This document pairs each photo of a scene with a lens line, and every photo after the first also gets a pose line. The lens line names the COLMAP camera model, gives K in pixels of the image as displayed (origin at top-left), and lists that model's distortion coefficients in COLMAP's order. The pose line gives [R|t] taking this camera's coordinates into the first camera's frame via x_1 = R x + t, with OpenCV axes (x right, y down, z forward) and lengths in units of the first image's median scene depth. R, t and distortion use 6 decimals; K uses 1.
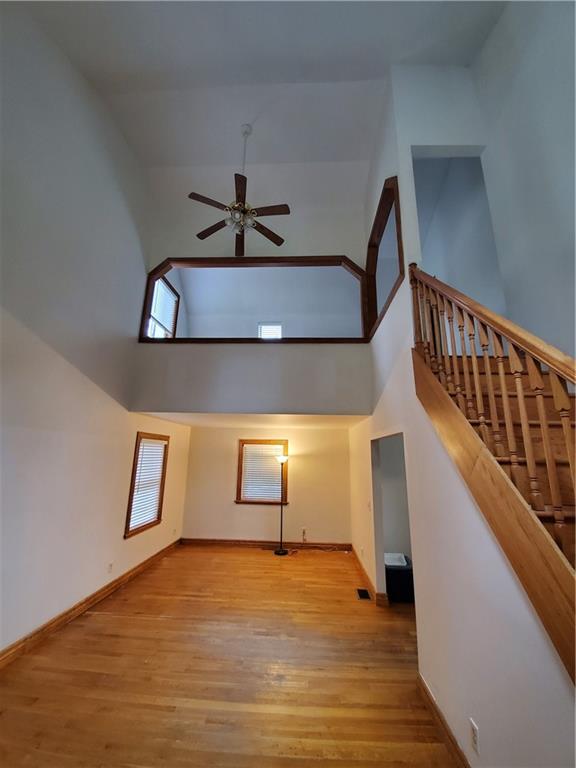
lens RADIAL K [[306.0, 0, 291.1], [0, 306.0, 384.4], [0, 0, 1]] dist [0.001513, -0.011122]
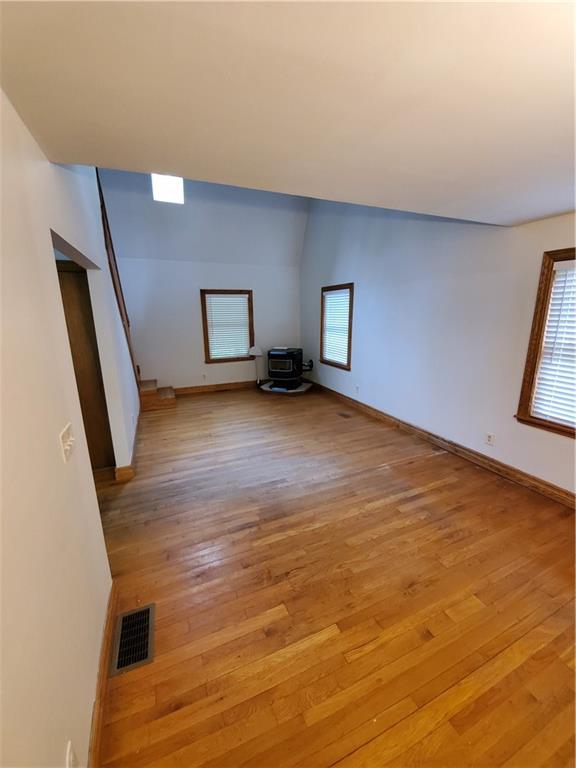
lens RADIAL K [[306.0, 0, 291.1], [0, 306.0, 384.4], [0, 0, 1]] dist [0.001513, -0.011122]
pose [[-0.898115, 0.095212, -0.429330, 0.233721], [0.099967, 0.994924, 0.011522, 0.461034], [0.428247, -0.032571, -0.903074, 1.741875]]
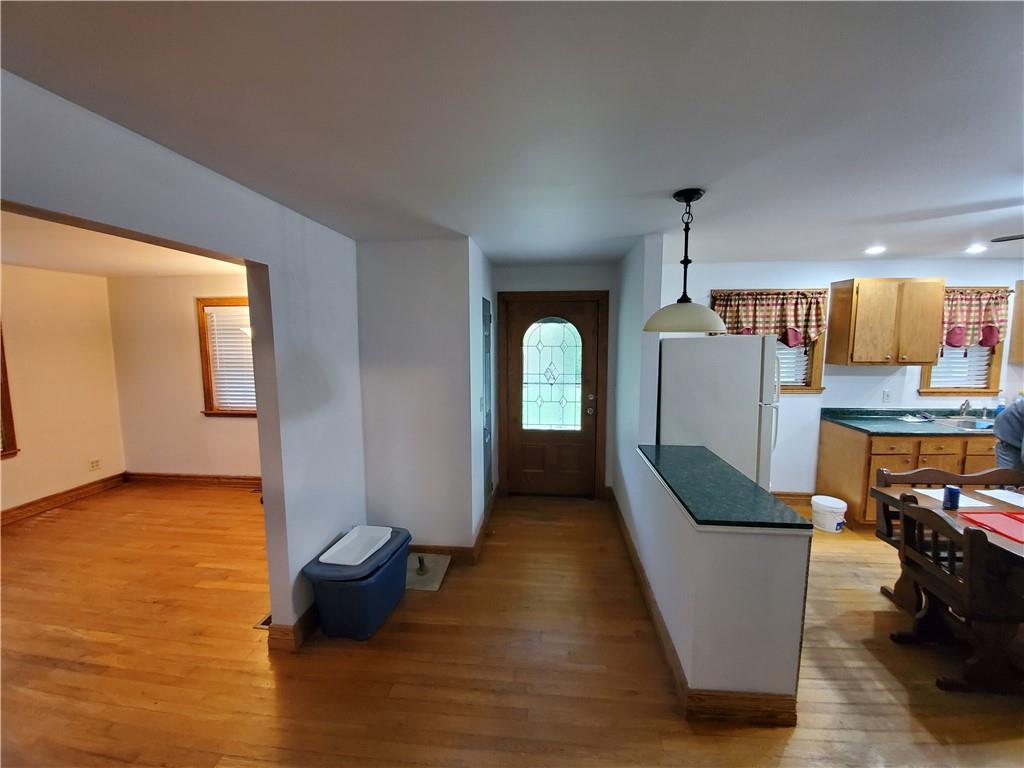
lens RADIAL K [[424.1, 0, 508.2], [0, 424.1, 380.0], [0, 0, 1]] dist [-0.021678, -0.000144]
pose [[0.997711, -0.016259, -0.065633, 0.749998], [0.037083, 0.943235, 0.330049, 0.190717], [0.056541, -0.331727, 0.941679, 0.645403]]
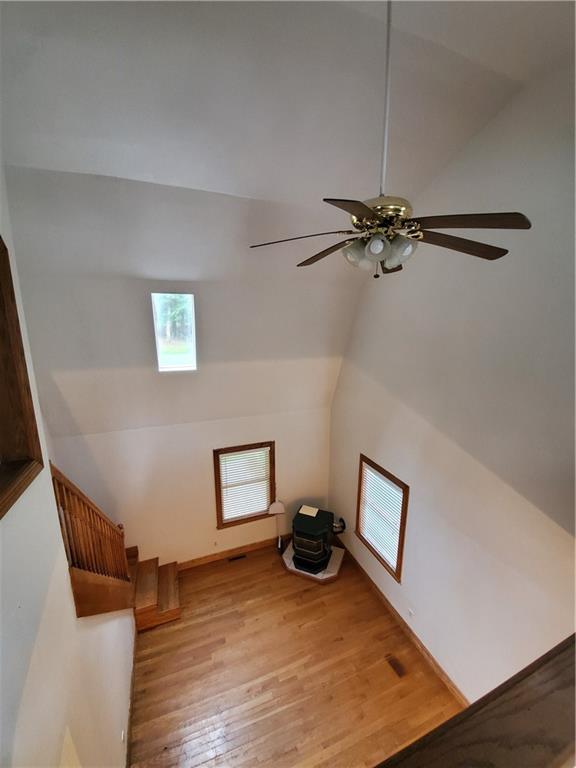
lens RADIAL K [[306.0, 0, 291.1], [0, 306.0, 384.4], [0, 0, 1]] dist [0.001513, -0.011122]
pose [[-0.908956, 0.067779, -0.411346, 0.136014], [0.083190, 0.996340, -0.019654, -0.378689], [0.408508, -0.052084, -0.911268, 1.442371]]
